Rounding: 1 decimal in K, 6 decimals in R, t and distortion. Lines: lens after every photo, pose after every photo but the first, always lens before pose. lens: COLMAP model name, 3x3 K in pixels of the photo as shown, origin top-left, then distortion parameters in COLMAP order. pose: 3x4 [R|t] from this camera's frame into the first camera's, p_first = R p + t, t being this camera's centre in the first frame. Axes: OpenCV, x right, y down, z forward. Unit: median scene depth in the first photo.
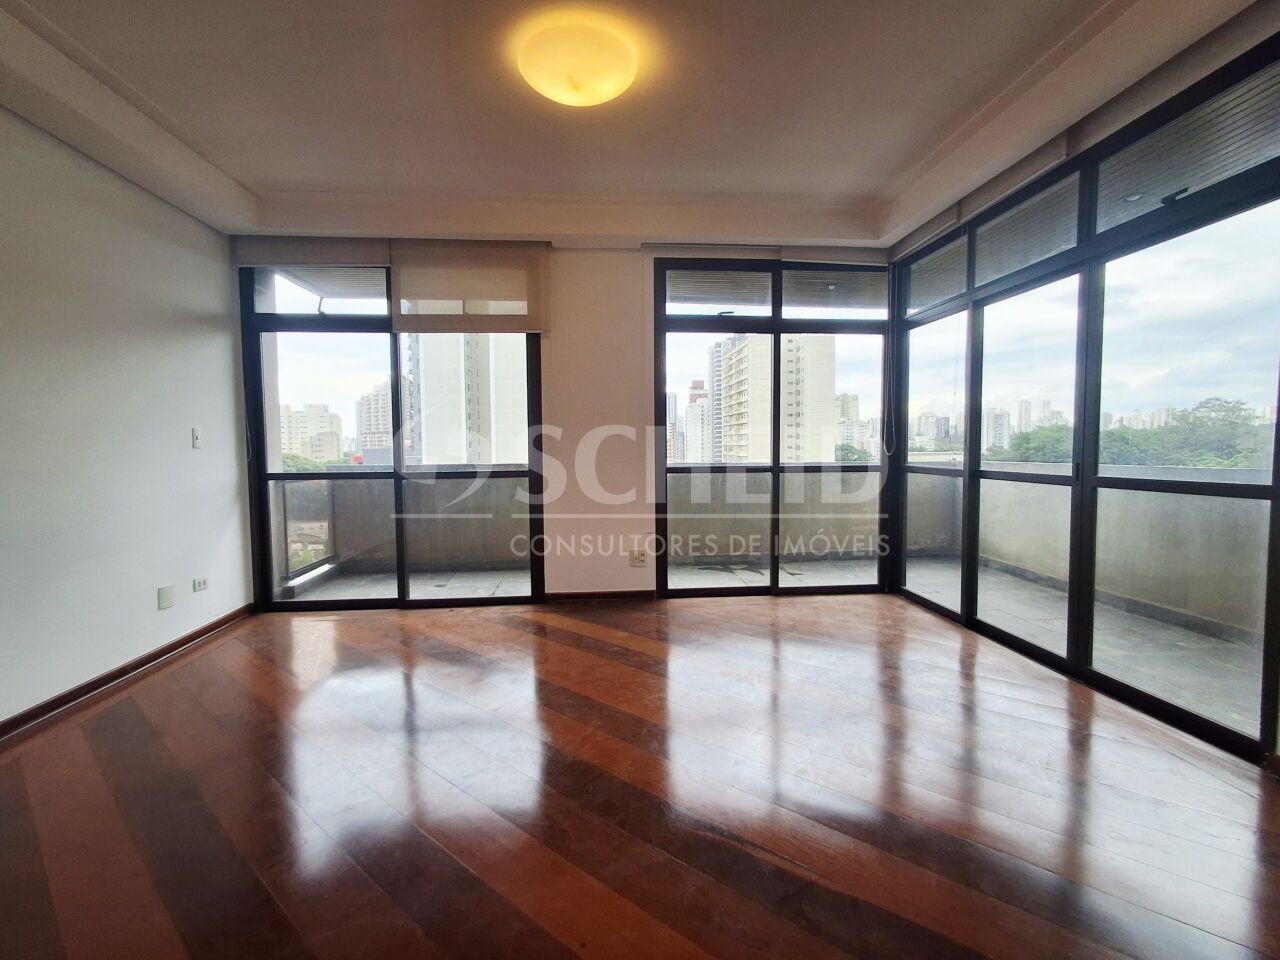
lens RADIAL K [[593.3, 0, 640.0], [0, 593.3, 480.0], [0, 0, 1]] dist [0.000281, 0.000003]
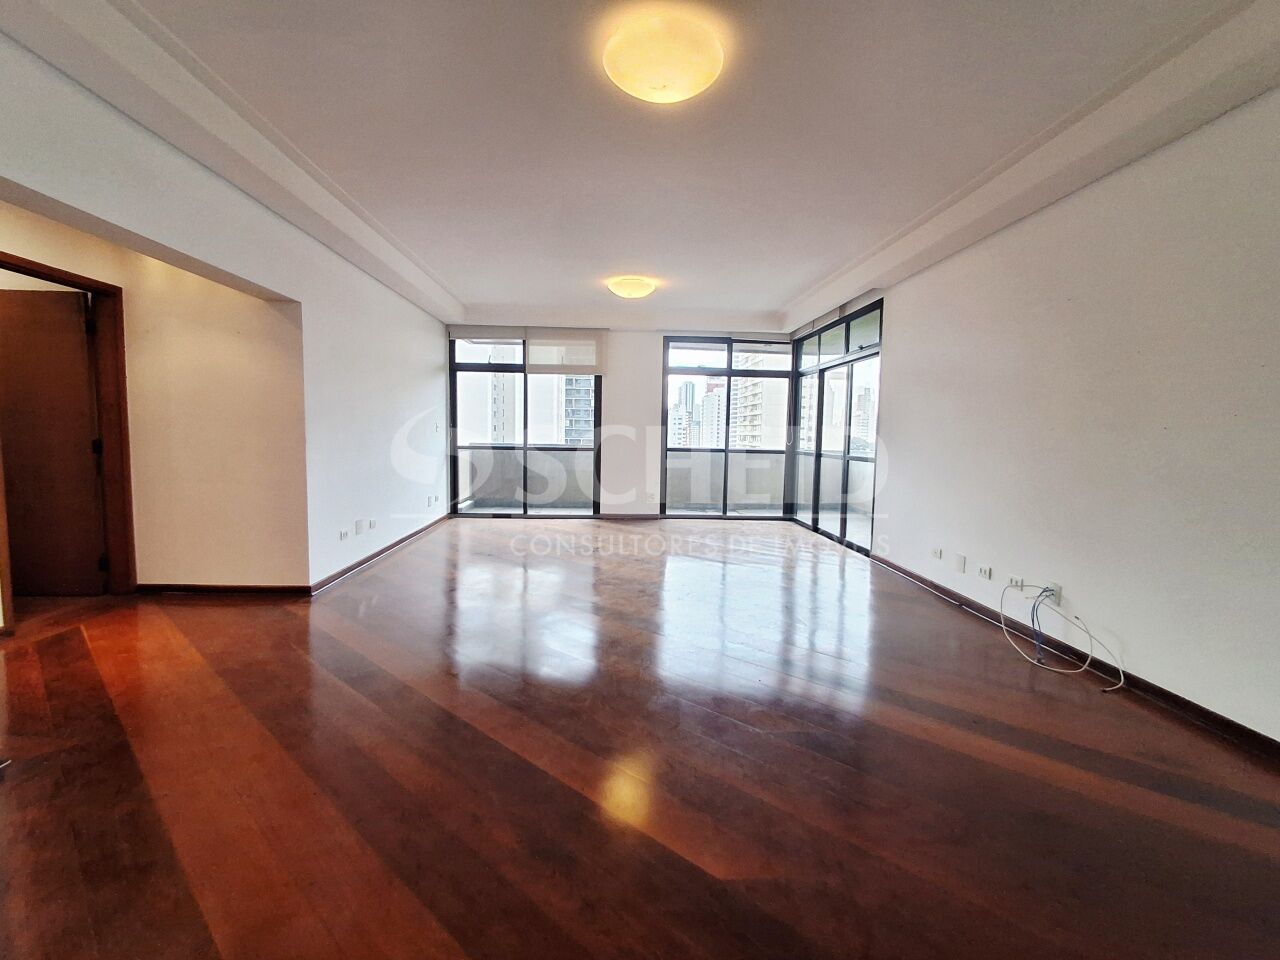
lens RADIAL K [[593.3, 0, 640.0], [0, 593.3, 480.0], [0, 0, 1]] dist [0.000281, 0.000003]
pose [[0.999296, 0.028625, -0.024243, 0.008939], [-0.028115, 0.999381, 0.021126, 0.040735], [0.024833, -0.020430, 0.999483, -0.852634]]
